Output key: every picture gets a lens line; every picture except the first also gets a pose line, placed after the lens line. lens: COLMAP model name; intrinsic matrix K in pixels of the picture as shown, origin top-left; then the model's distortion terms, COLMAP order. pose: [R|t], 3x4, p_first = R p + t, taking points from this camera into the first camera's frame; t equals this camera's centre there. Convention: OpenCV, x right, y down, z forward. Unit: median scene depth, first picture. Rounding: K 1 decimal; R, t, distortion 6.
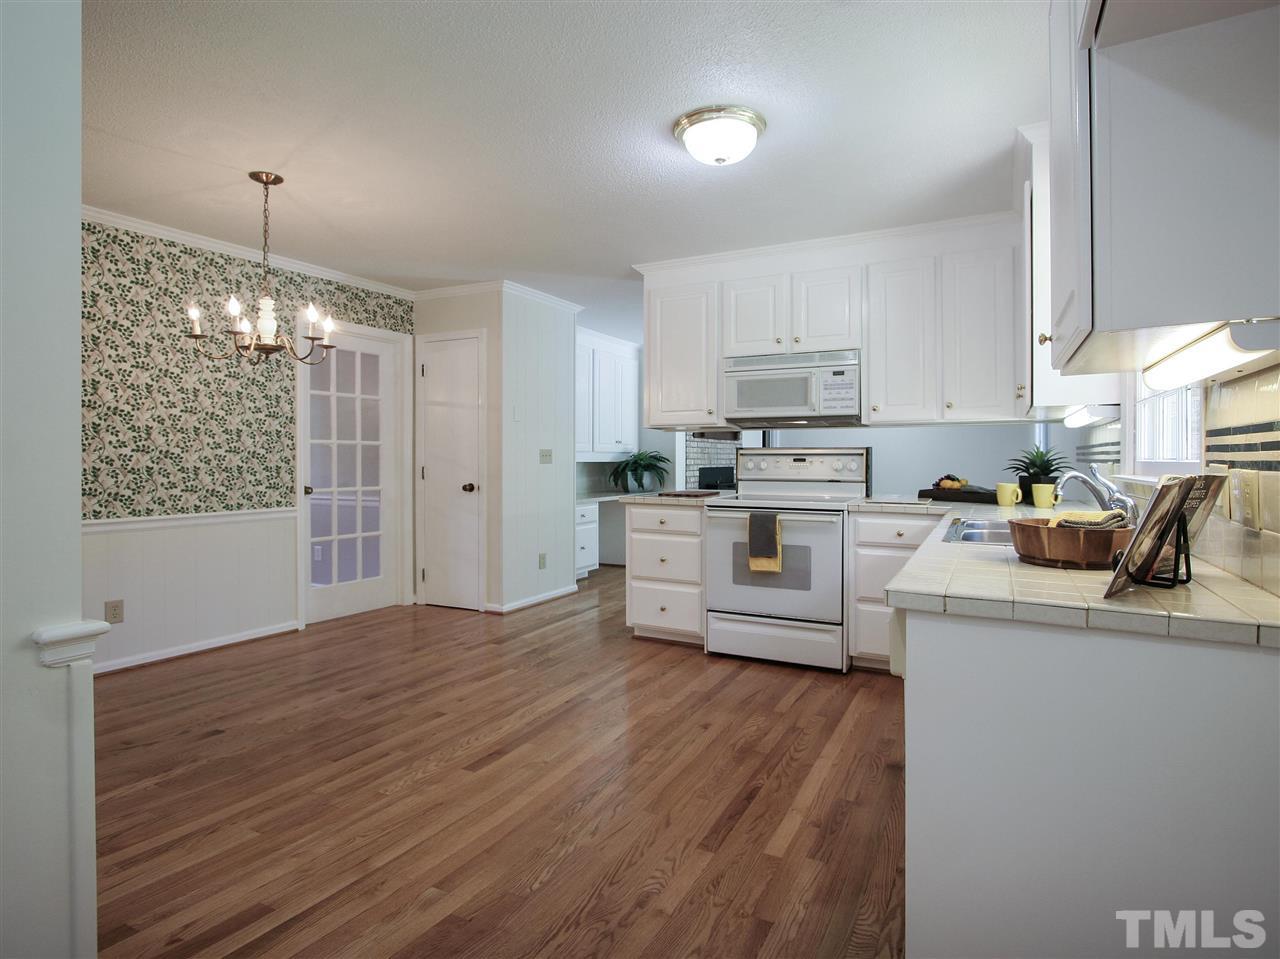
lens RADIAL K [[686.6, 0, 641.2], [0, 686.6, 464.8], [0, 0, 1]] dist [-0.004872, -0.000864]
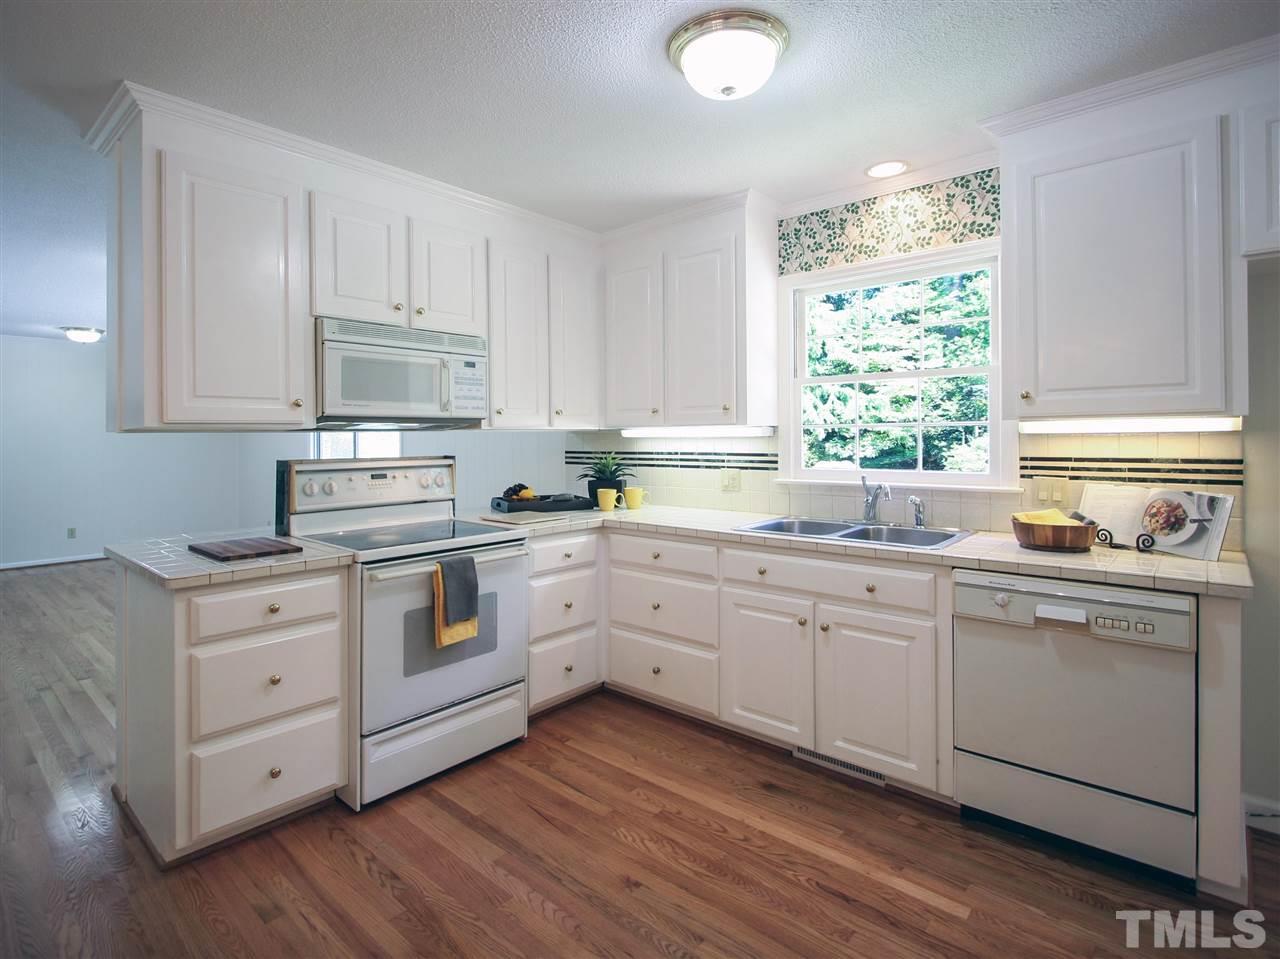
lens RADIAL K [[688.6, 0, 625.5], [0, 688.6, 431.8], [0, 0, 1]] dist [-0.005189, -0.000744]
pose [[0.250982, 0.004467, 0.967982, -0.458709], [0.017407, 0.999807, -0.009127, -0.048663], [-0.967835, 0.019141, 0.250856, 0.665241]]
